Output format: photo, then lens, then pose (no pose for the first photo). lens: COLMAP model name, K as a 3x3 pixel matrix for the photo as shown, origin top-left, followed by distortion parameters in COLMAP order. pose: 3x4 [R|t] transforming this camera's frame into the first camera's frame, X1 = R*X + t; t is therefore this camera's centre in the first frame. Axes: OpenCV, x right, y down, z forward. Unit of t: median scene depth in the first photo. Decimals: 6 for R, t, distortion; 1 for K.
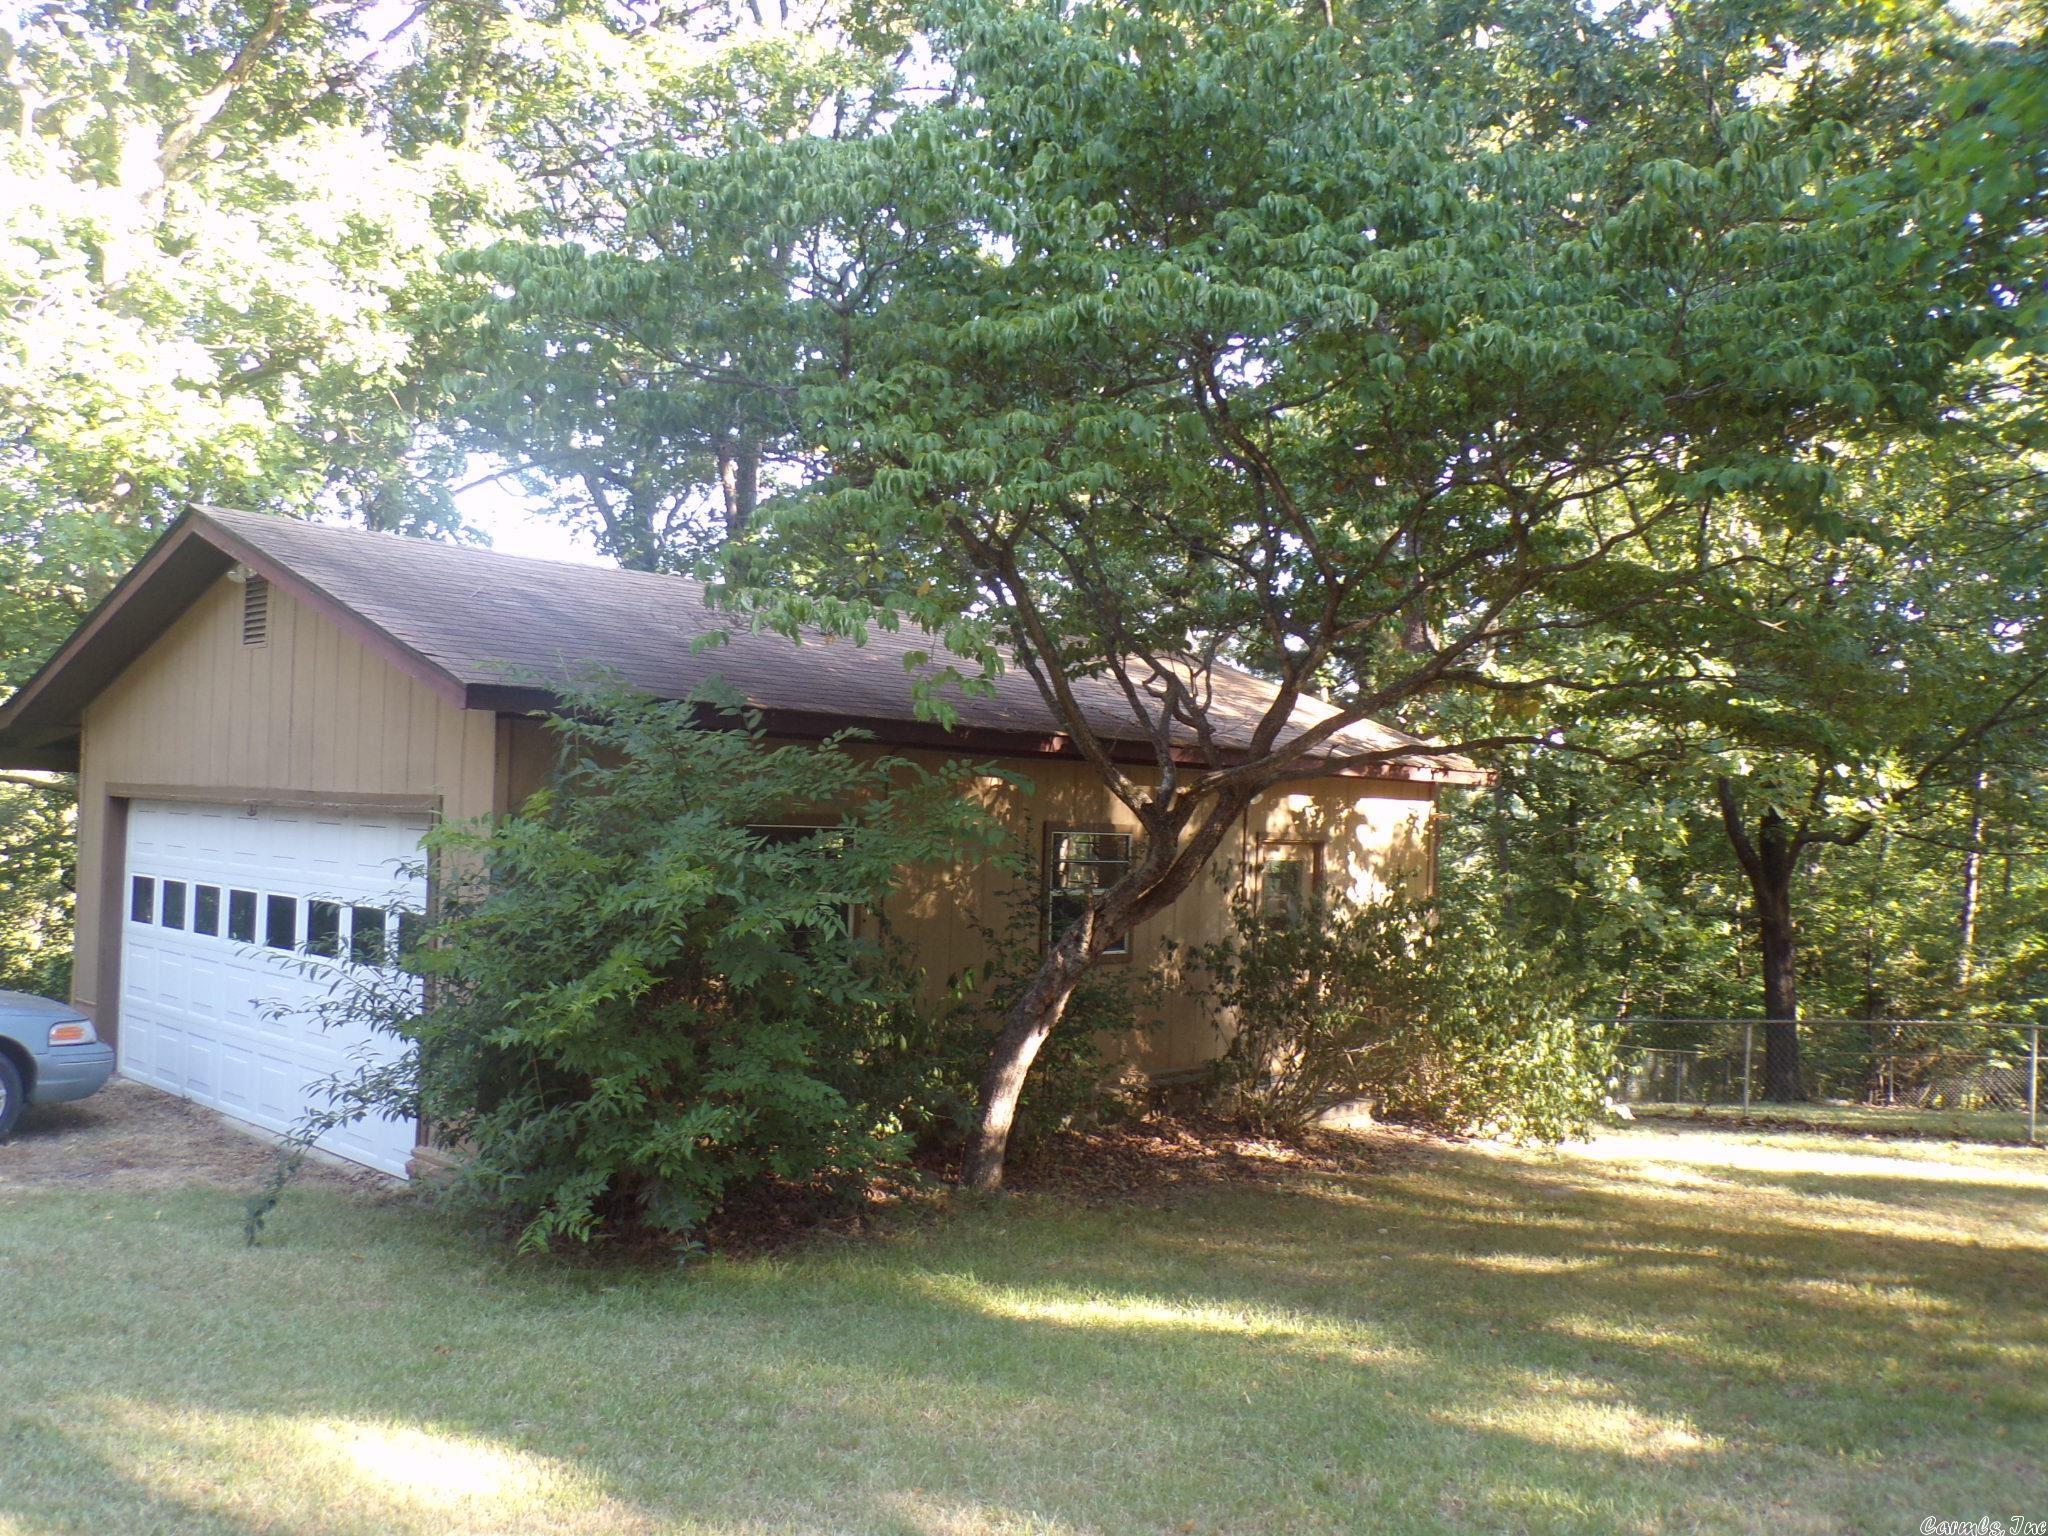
lens RADIAL K [[1703.1, 0, 965.8], [0, 1703.1, 769.8], [0, 0, 1]] dist [0.006433, 0.002843]
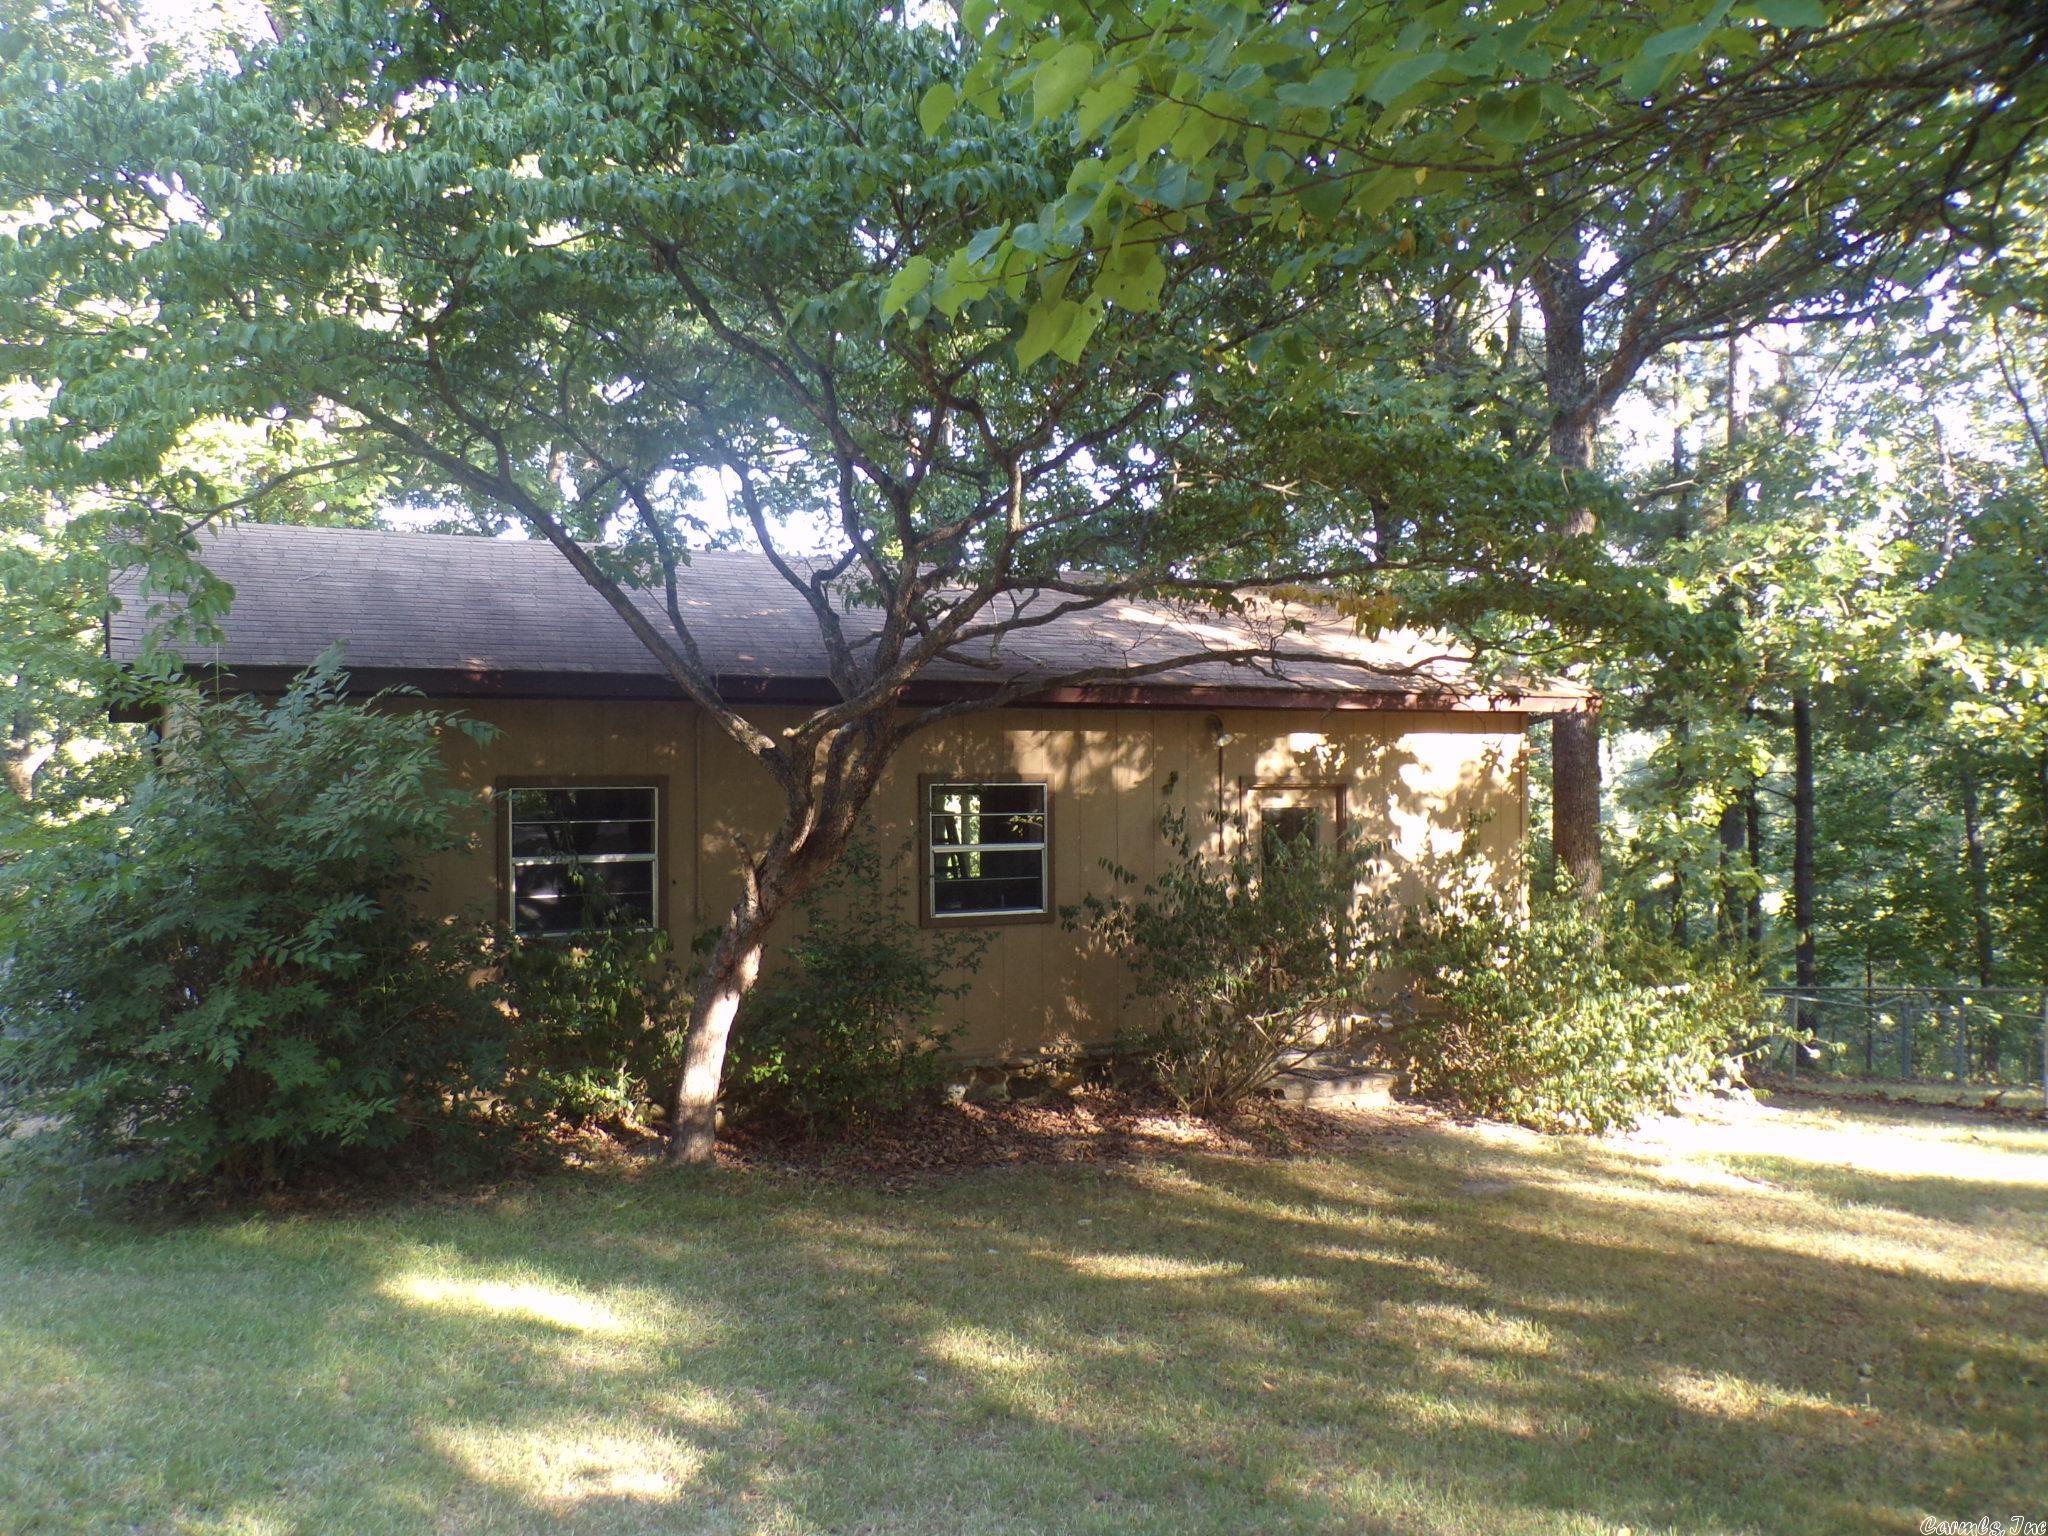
lens RADIAL K [[1703.1, 0, 1023.9], [0, 1703.1, 770.0], [0, 0, 1]] dist [0.006433, 0.002843]
pose [[0.946492, -0.039299, -0.320327, 0.341628], [0.044890, 0.998941, 0.010086, 0.018372], [0.319591, -0.023925, 0.947253, 0.110456]]
